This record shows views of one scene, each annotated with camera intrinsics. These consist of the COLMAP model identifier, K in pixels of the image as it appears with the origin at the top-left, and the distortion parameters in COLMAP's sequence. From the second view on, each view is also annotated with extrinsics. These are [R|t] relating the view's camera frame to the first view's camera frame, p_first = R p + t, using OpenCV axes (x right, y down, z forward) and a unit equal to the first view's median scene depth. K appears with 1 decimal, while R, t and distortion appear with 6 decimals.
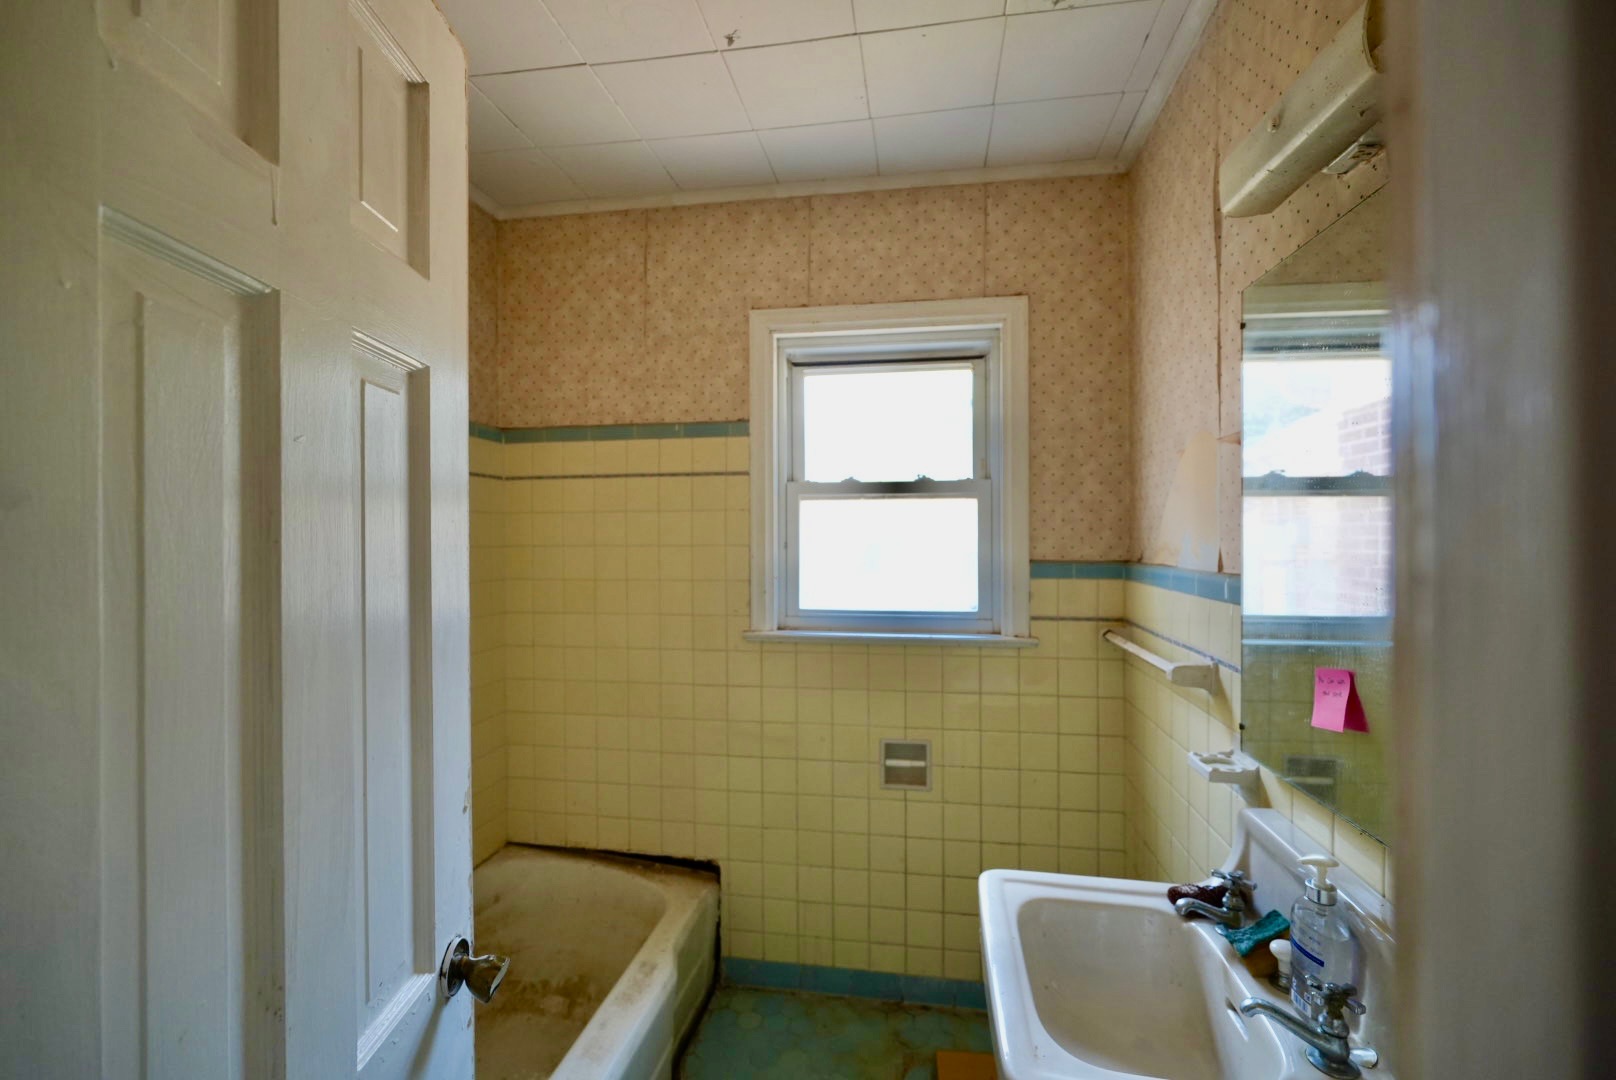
lens RADIAL K [[702.3, 0, 810.0], [0, 702.3, 531.7], [0, 0, 1]] dist [-0.011791, 0.006268]
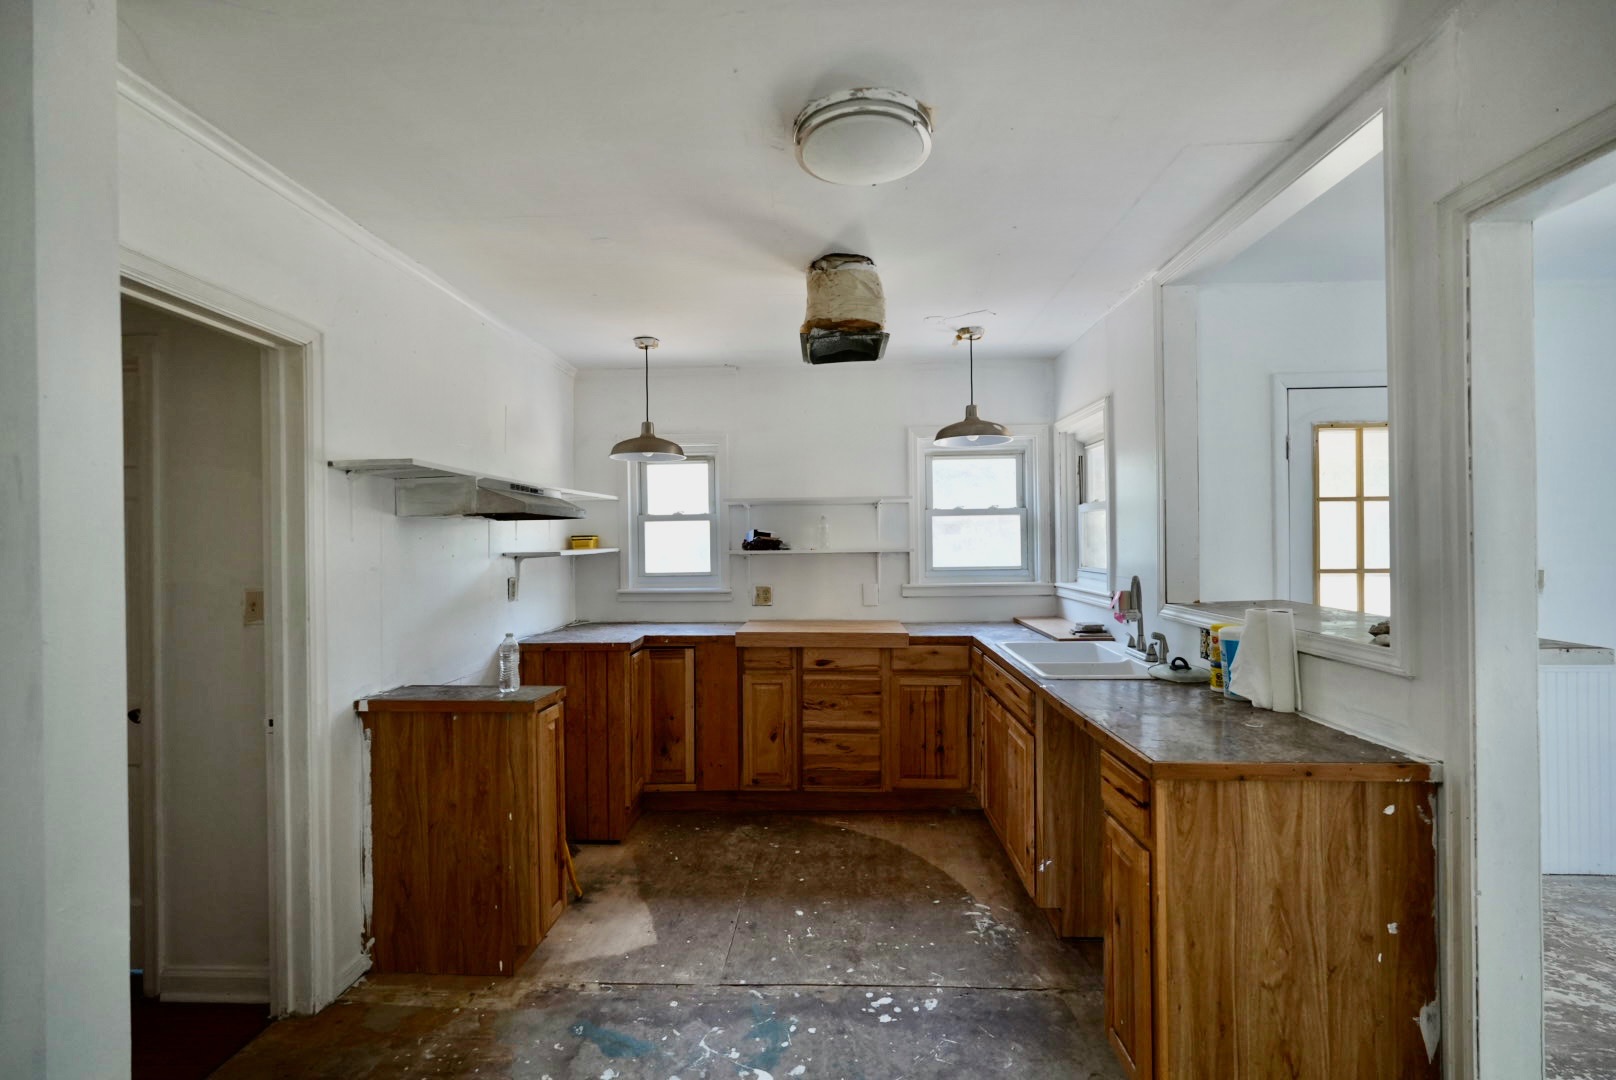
lens RADIAL K [[702.3, 0, 806.2], [0, 702.3, 541.4], [0, 0, 1]] dist [-0.011791, 0.006268]
pose [[0.992568, -0.019387, 0.120135, -0.684808], [0.020264, 0.999776, -0.006084, 0.036656], [-0.119990, 0.008473, 0.992739, -1.152505]]
